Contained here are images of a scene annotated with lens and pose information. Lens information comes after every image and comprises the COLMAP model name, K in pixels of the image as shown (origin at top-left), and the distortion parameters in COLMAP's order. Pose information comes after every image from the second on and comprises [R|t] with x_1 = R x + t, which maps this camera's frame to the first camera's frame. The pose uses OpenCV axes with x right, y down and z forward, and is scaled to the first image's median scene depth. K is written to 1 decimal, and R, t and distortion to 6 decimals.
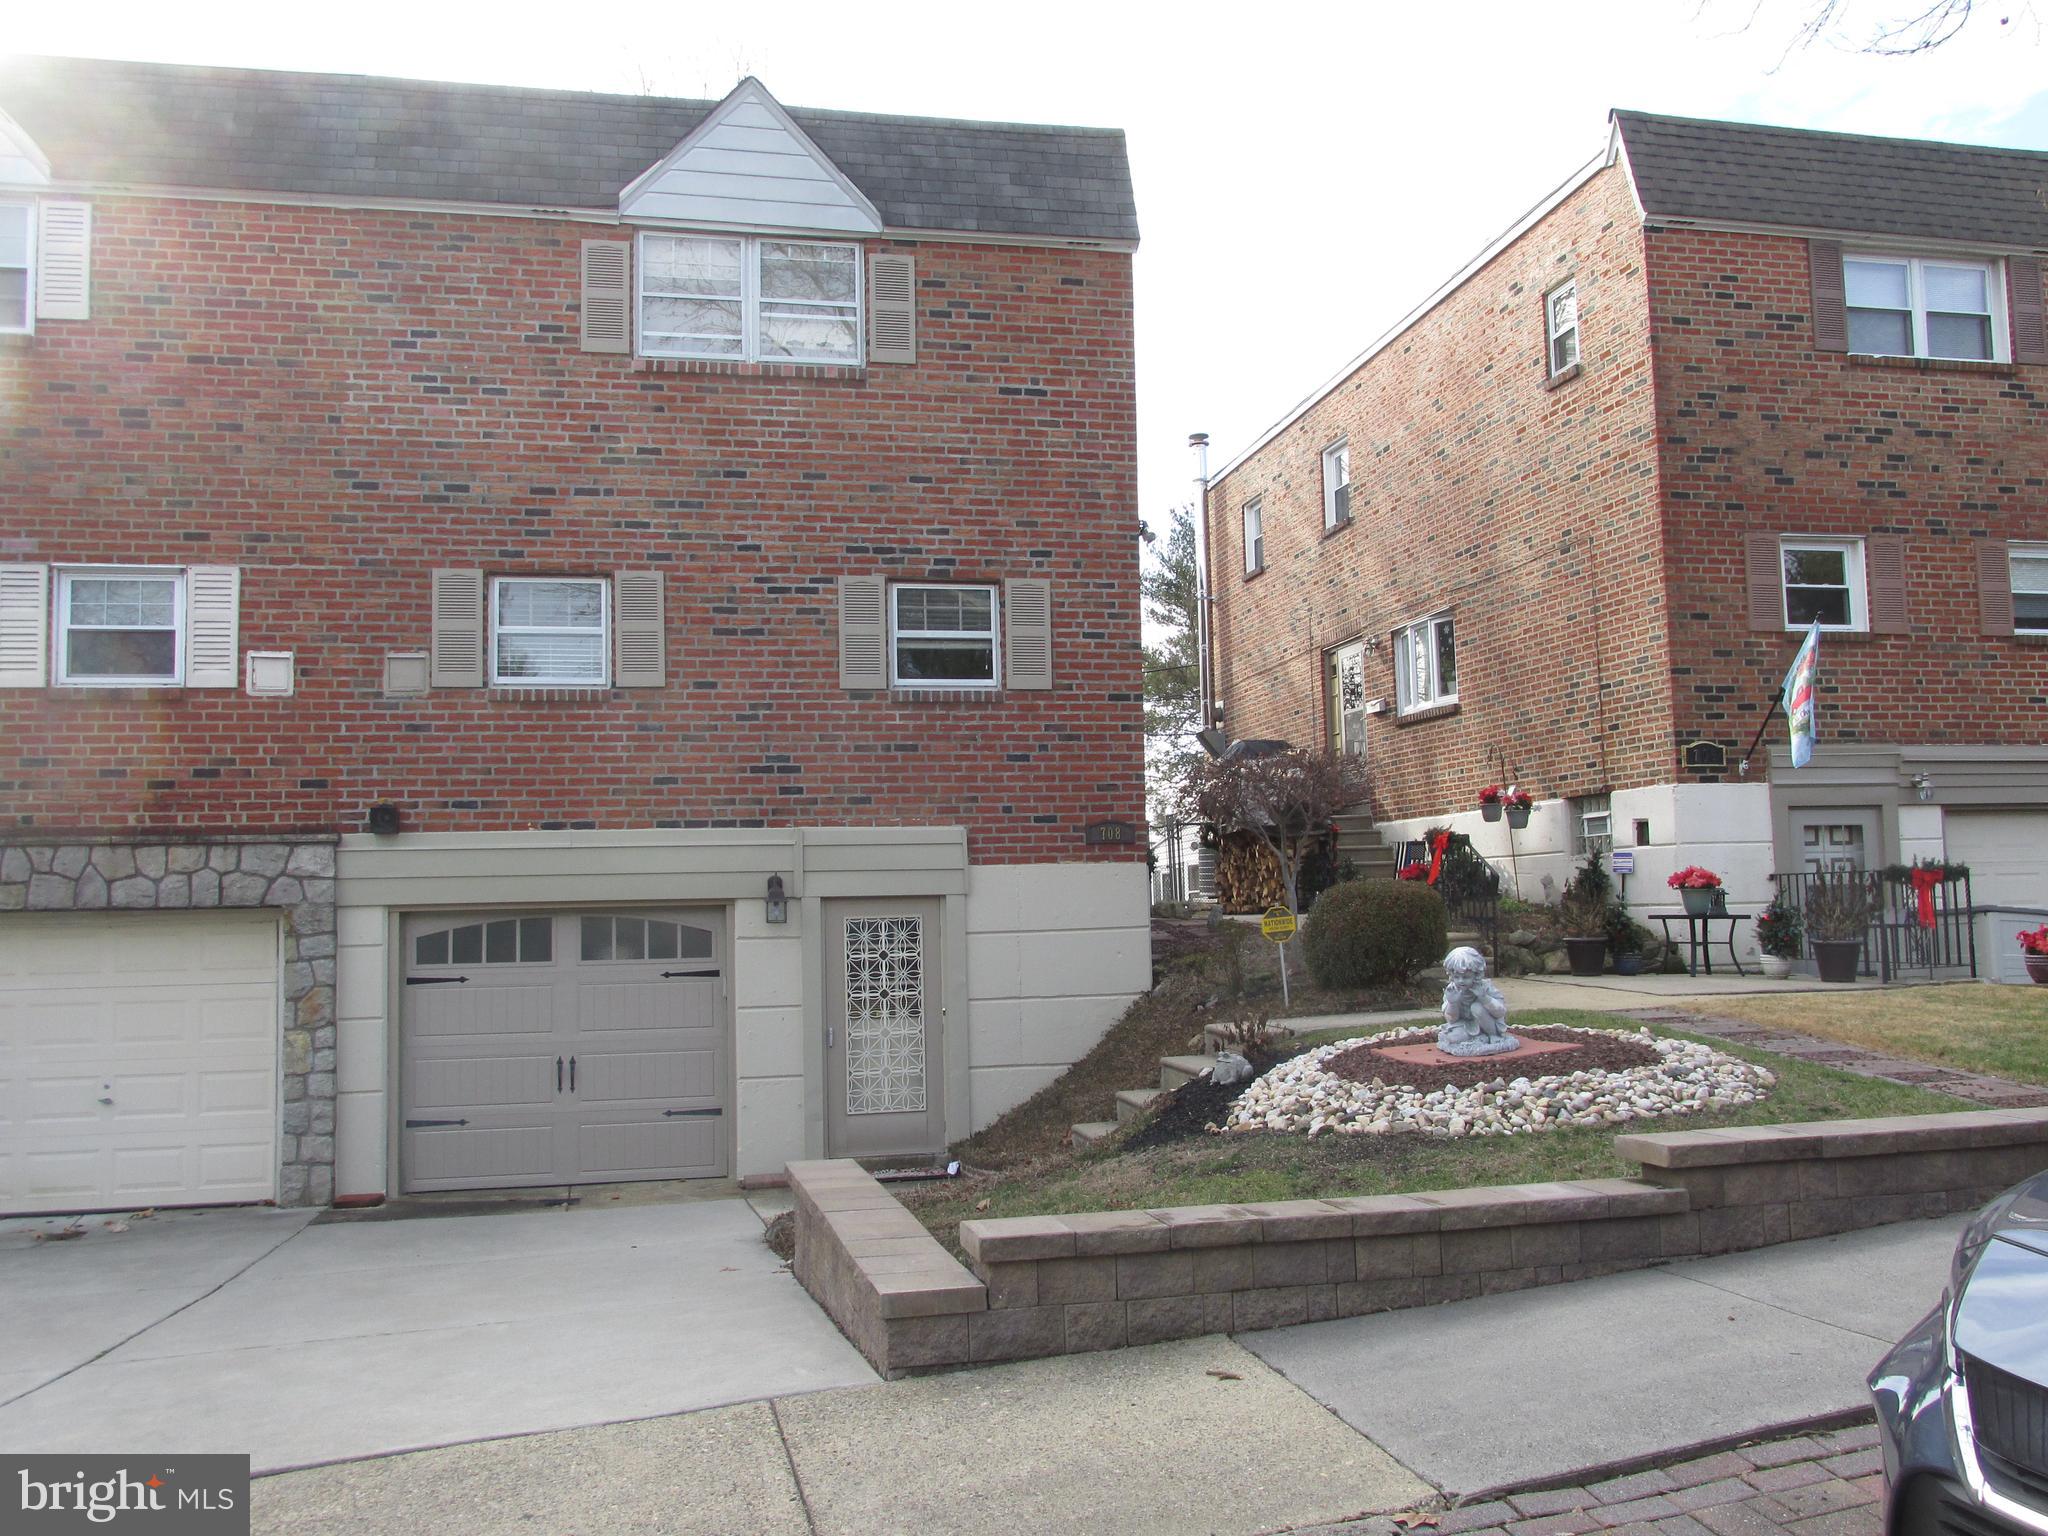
lens RADIAL K [[1697.3, 0, 1015.5], [0, 1697.3, 756.6], [0, 0, 1]] dist [-0.028586, 0.002684]
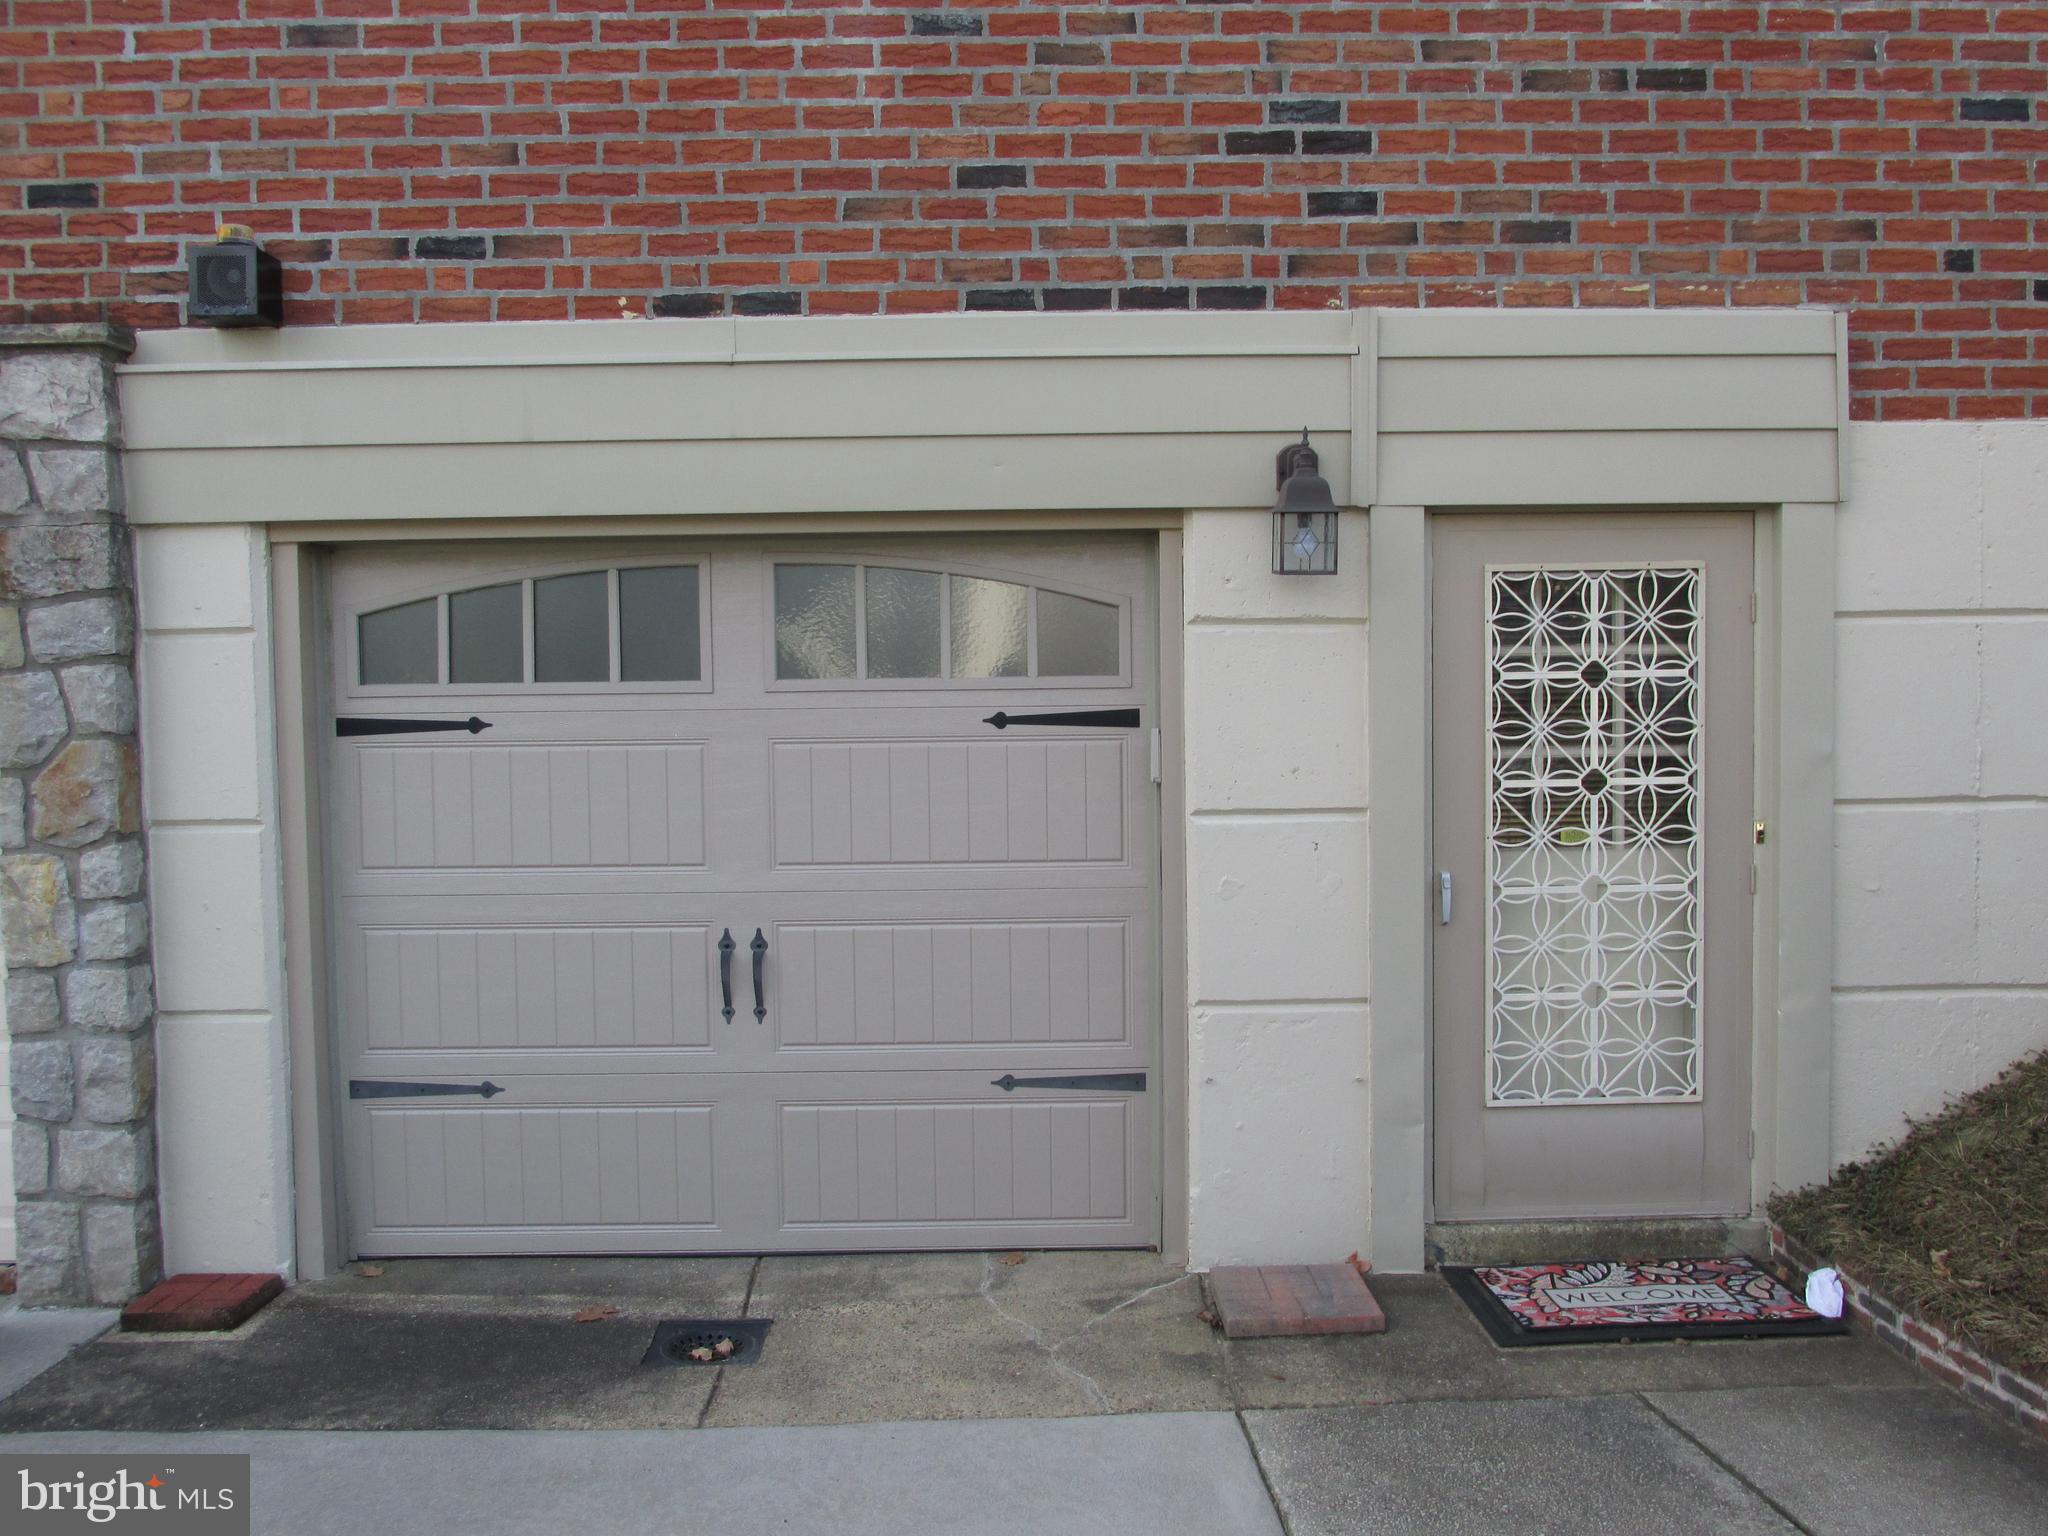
lens RADIAL K [[1697.3, 0, 1022.9], [0, 1697.3, 759.4], [0, 0, 1]] dist [-0.028586, 0.002684]
pose [[0.980367, 0.018346, -0.196328, -0.126082], [0.008982, 0.990474, 0.137404, 0.085290], [0.196978, -0.136469, 0.970863, 0.630671]]
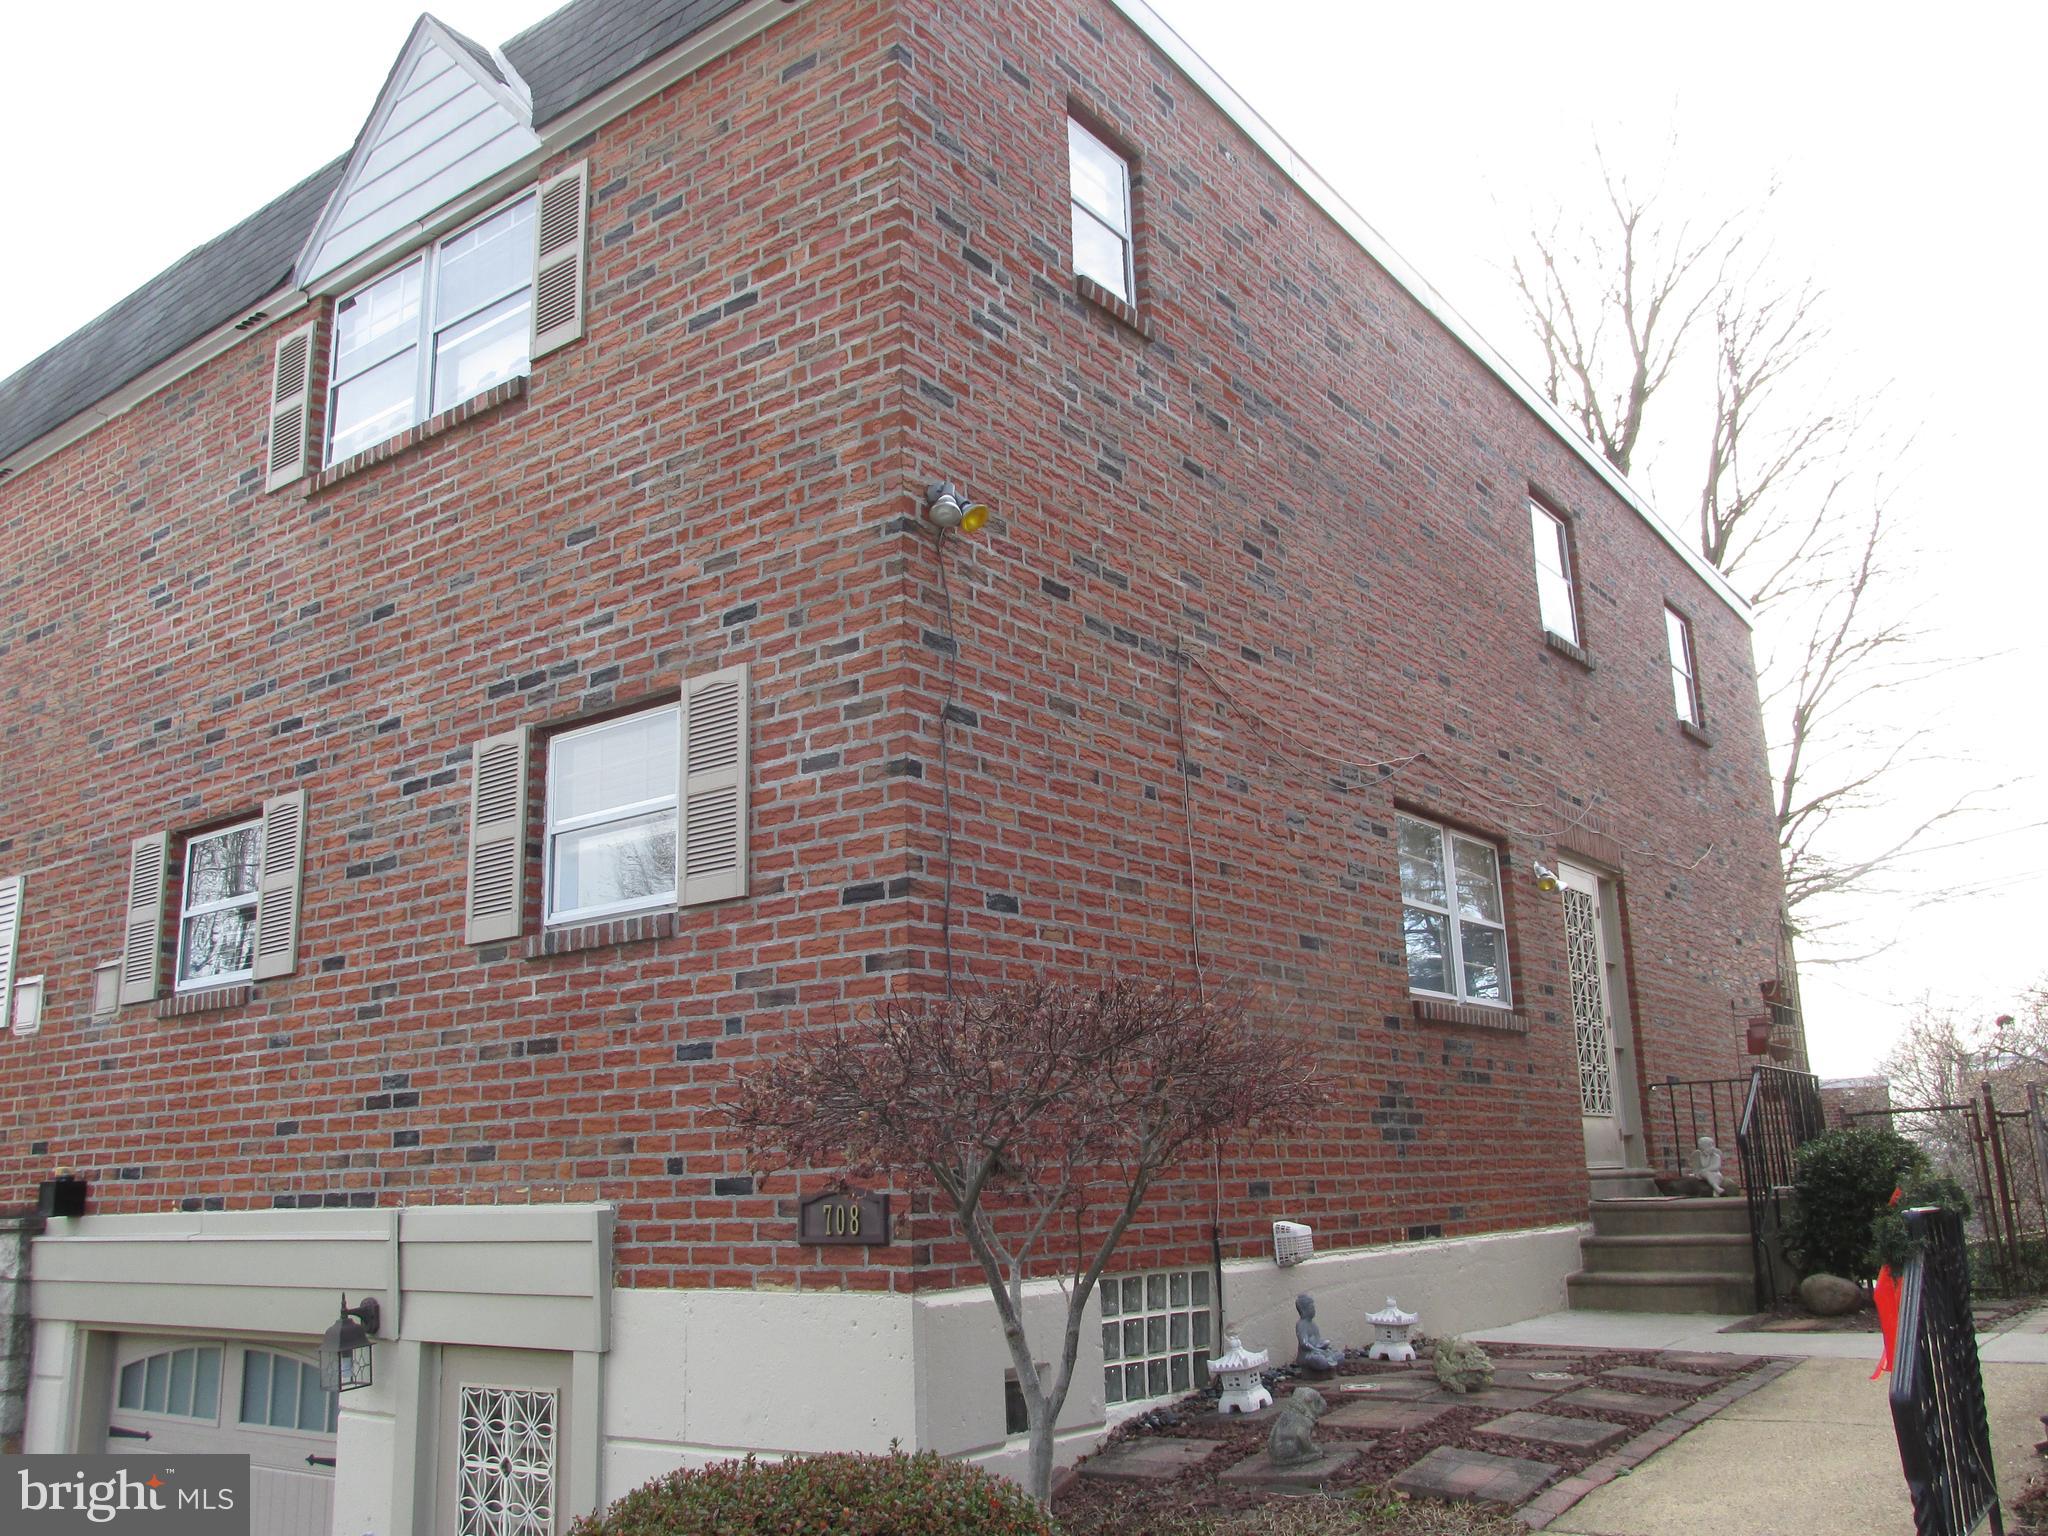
lens RADIAL K [[1697.3, 0, 1015.4], [0, 1697.3, 766.2], [0, 0, 1]] dist [-0.028586, 0.002684]
pose [[0.660089, -0.179012, -0.729546, 0.424368], [0.081483, 0.982523, -0.167360, 0.009030], [0.746755, 0.051027, 0.663139, 0.775181]]
